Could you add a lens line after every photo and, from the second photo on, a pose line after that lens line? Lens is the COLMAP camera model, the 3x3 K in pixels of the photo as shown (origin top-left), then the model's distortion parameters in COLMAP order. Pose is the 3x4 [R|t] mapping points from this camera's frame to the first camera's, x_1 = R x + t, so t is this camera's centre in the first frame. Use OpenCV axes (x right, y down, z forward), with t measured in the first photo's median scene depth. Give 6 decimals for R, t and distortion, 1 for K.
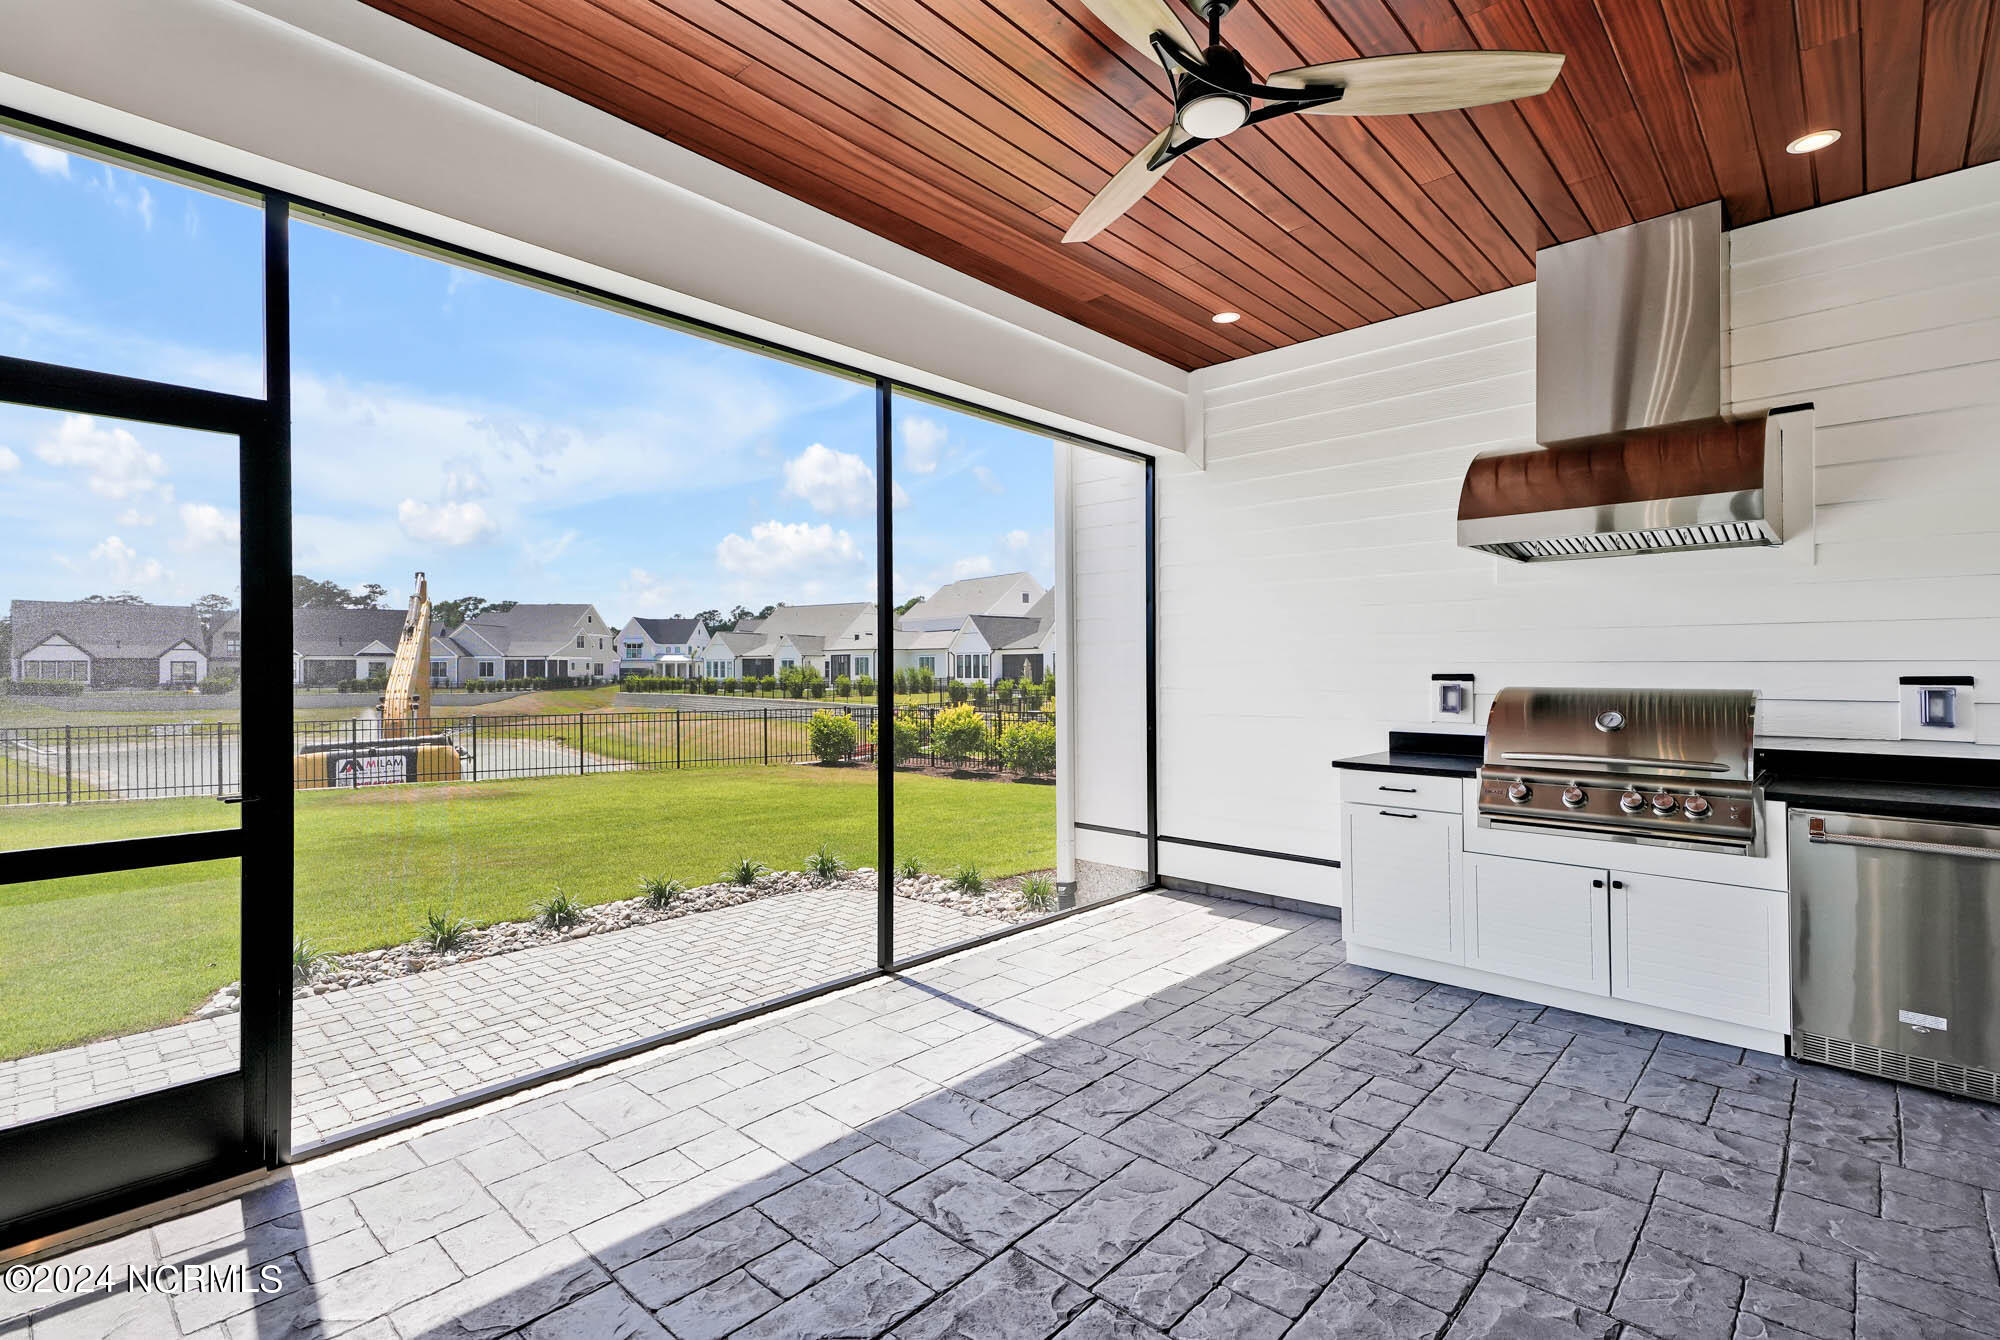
lens RADIAL K [[867.3, 0, 1002.4], [0, 867.3, 672.3], [0, 0, 1]] dist [0.024462, -0.000520]
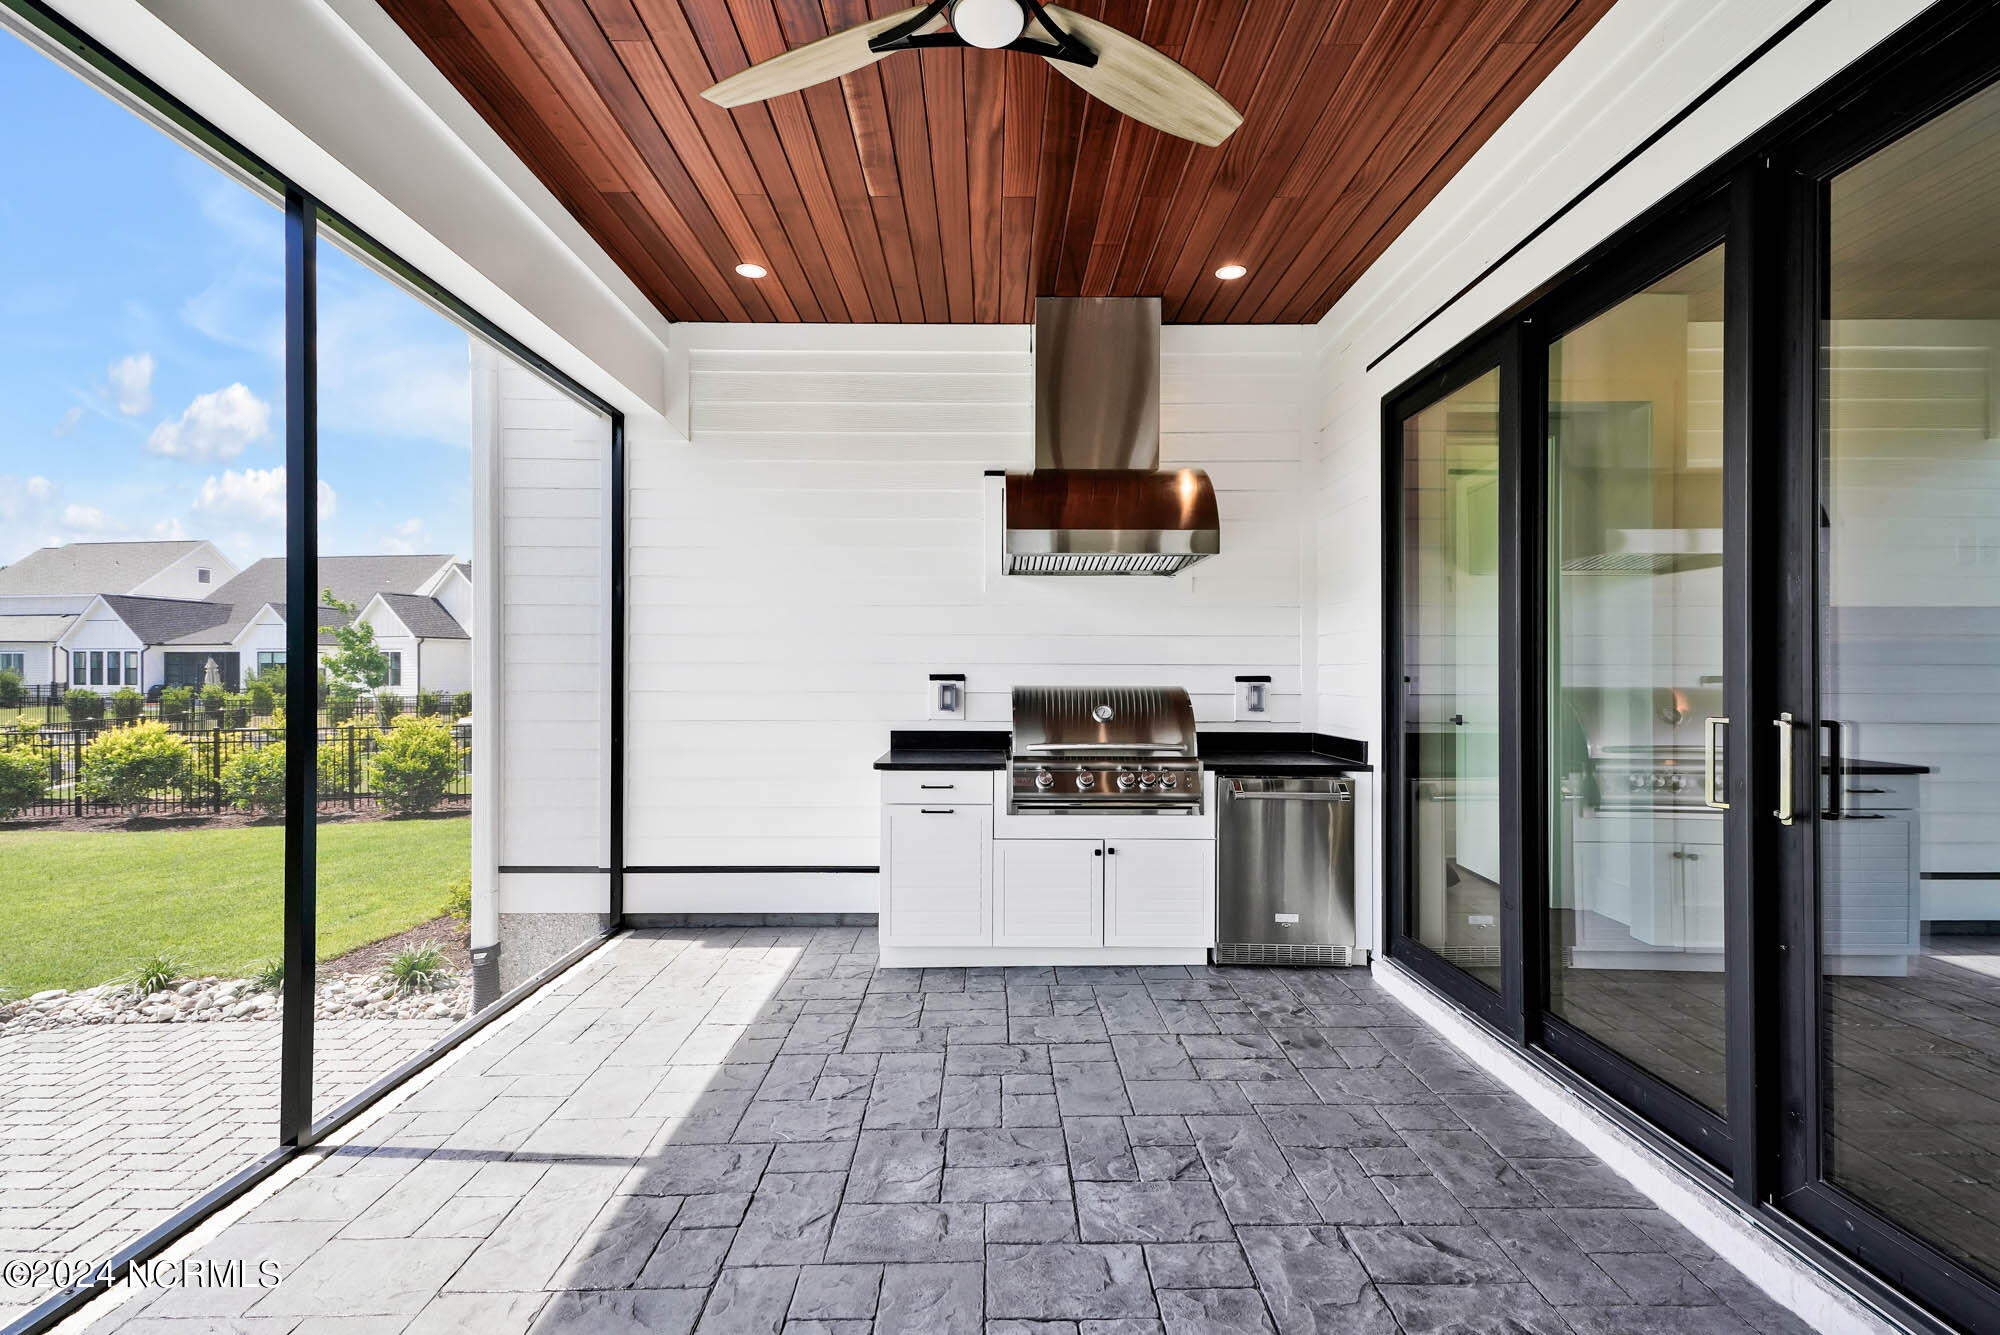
lens RADIAL K [[882.1, 0, 936.1], [0, 882.1, 681.1], [0, 0, 1]] dist [0.028357, -0.000559]
pose [[0.749757, -0.001772, 0.661710, -0.221767], [-0.000877, 0.999993, 0.003672, 0.006848], [-0.661712, -0.003333, 0.749751, 0.220436]]
